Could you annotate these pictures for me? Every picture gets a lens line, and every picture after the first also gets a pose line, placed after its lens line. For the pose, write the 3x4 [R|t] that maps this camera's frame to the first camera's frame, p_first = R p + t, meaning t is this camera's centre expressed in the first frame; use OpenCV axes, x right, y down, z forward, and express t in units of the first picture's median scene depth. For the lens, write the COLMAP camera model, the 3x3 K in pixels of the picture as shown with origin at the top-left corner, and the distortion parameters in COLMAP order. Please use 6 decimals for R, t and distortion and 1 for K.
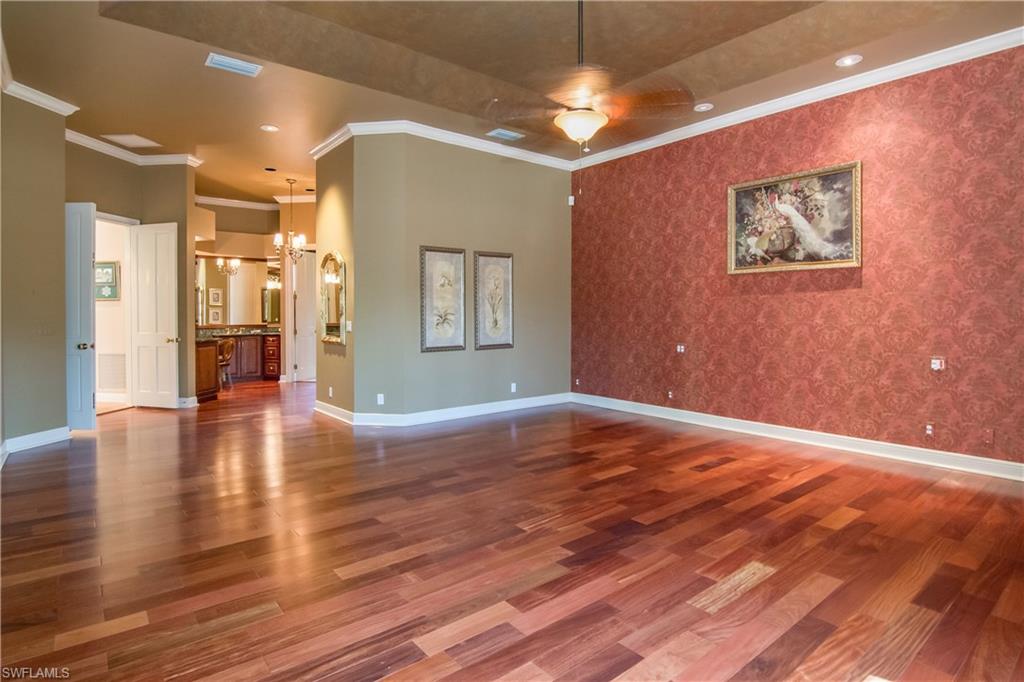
lens RADIAL K [[533.8, 0, 507.9], [0, 533.8, 314.0], [0, 0, 1]] dist [-0.012759, -0.000334]
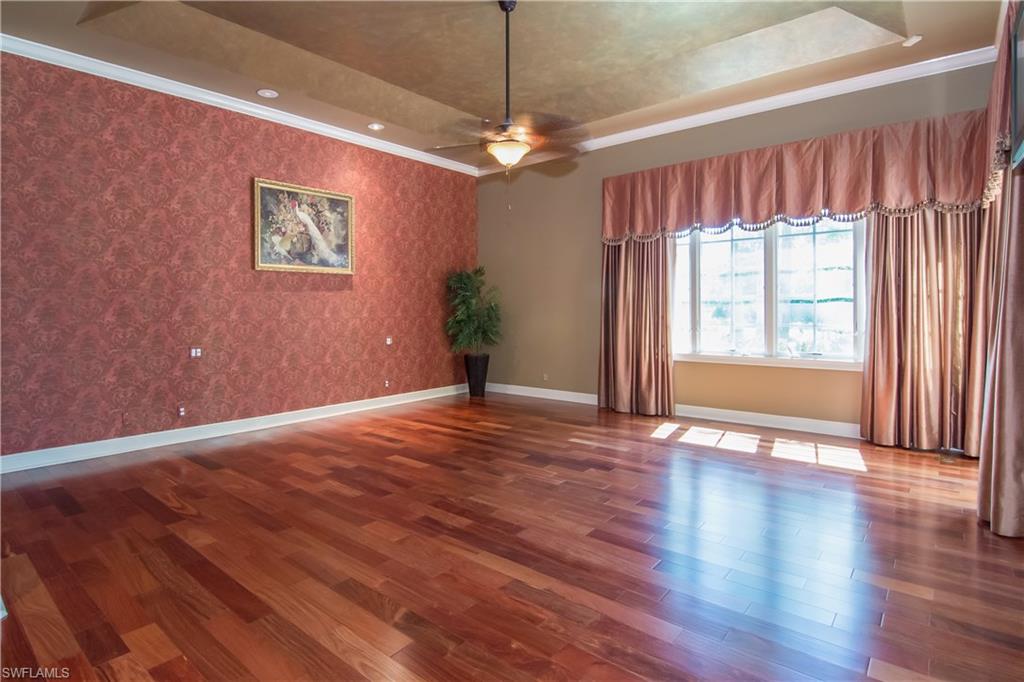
lens RADIAL K [[533.8, 0, 507.9], [0, 533.8, 314.0], [0, 0, 1]] dist [-0.012759, -0.000334]
pose [[-0.194956, -0.009334, 0.980768, -0.685913], [0.006541, 0.999920, 0.010816, -0.000494], [-0.980790, 0.008524, -0.194879, 0.808178]]
